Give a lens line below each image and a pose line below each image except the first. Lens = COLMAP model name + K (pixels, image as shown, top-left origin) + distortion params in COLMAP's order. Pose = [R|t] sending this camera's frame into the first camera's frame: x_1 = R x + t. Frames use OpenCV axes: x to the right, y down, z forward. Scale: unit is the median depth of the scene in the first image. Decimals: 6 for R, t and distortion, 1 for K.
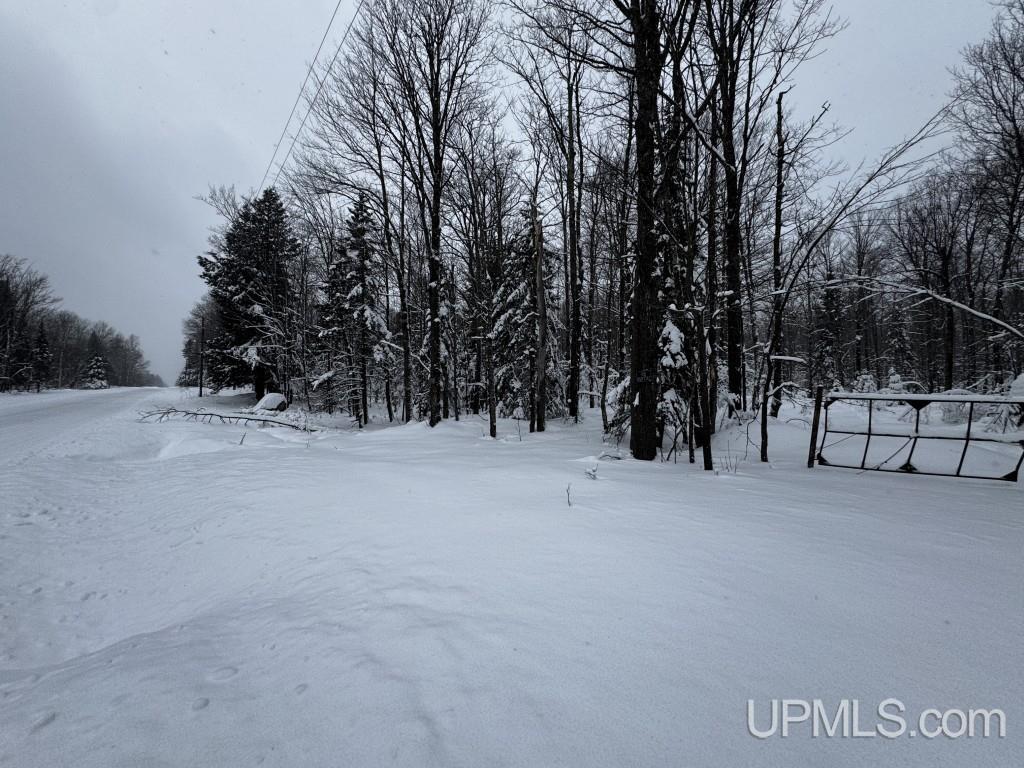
lens RADIAL K [[405.9, 0, 512.0], [0, 405.9, 384.0], [0, 0, 1]] dist [-0.002166, -0.000031]
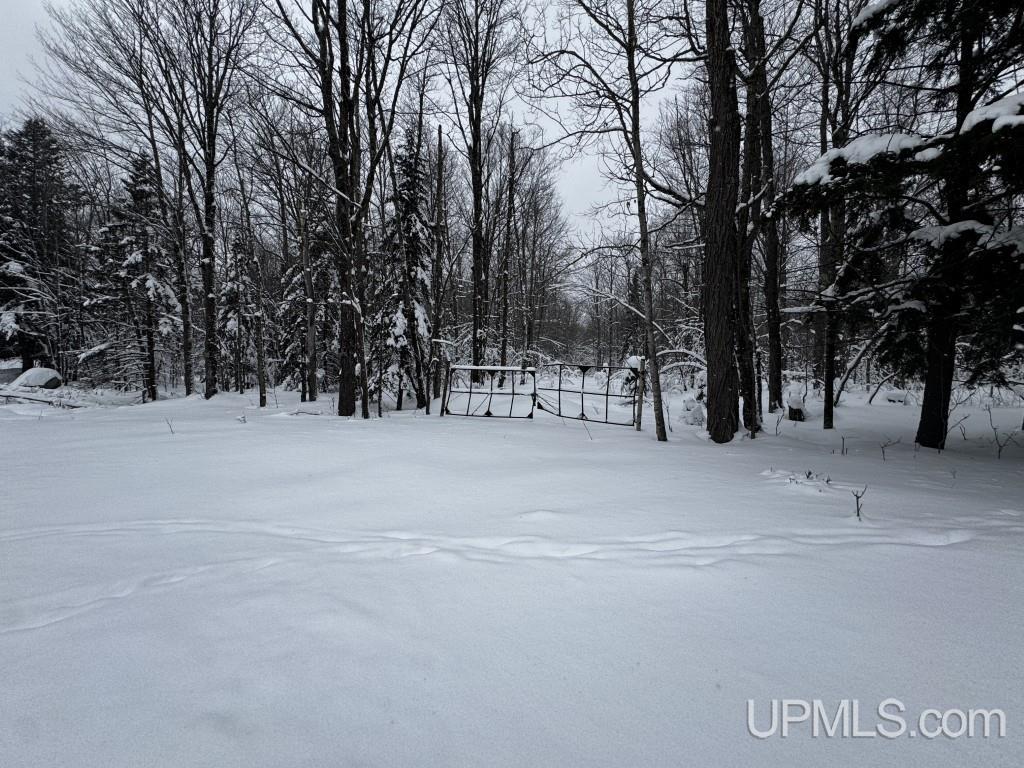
lens RADIAL K [[405.9, 0, 512.0], [0, 405.9, 384.0], [0, 0, 1]] dist [-0.002166, -0.000031]
pose [[0.959216, 0.002493, 0.282662, 0.189182], [-0.015056, 0.998992, 0.042280, 0.007915], [-0.282272, -0.044811, 0.958287, -0.155920]]
